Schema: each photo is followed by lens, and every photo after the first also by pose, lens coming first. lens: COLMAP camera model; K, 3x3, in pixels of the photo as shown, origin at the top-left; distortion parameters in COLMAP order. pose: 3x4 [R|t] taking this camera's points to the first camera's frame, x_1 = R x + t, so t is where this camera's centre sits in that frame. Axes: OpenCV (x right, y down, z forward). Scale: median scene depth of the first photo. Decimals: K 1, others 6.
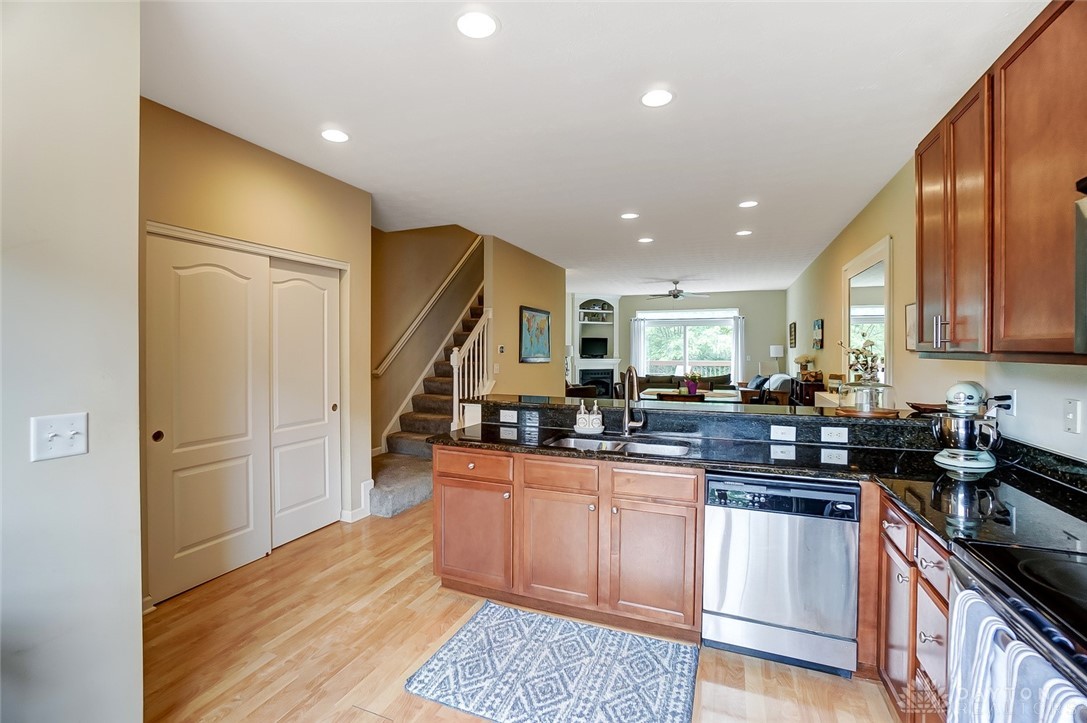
lens RADIAL K [[485.3, 0, 541.7], [0, 485.3, 356.6], [0, 0, 1]] dist [-0.029753, 0.001180]
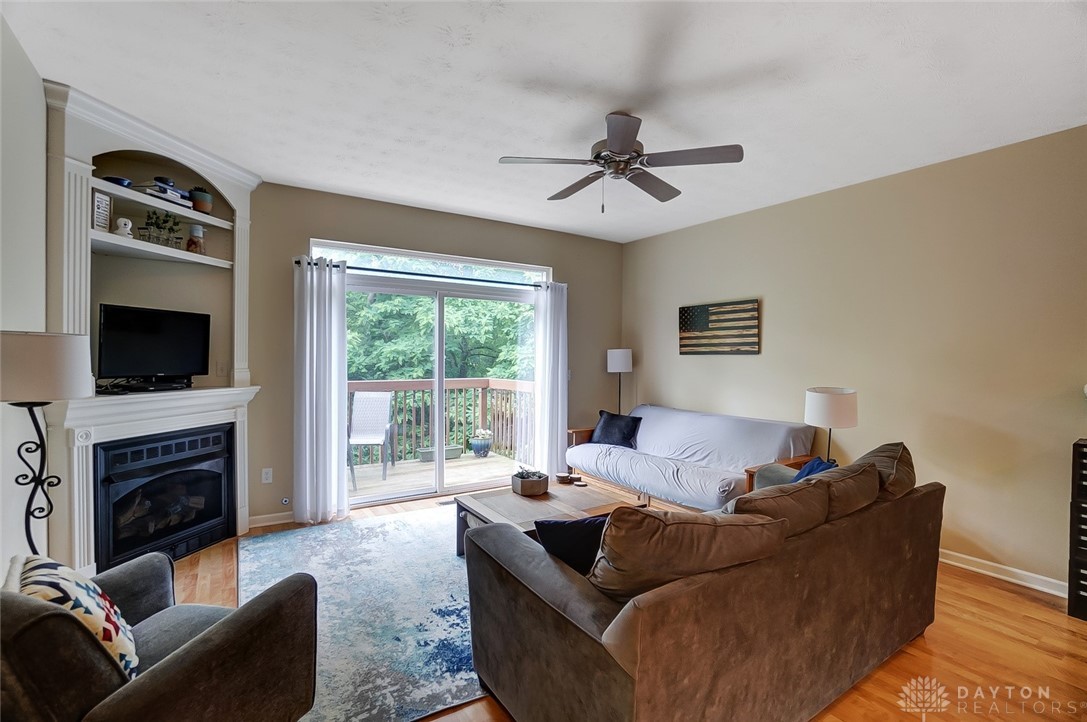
lens RADIAL K [[485.3, 0, 543.4], [0, 485.3, 360.0], [0, 0, 1]] dist [-0.029753, 0.001180]
pose [[0.578397, -0.009183, 0.815704, 0.020500], [0.007640, 0.999954, 0.005840, -0.012174], [-0.815720, 0.002854, 0.578440, 0.686850]]
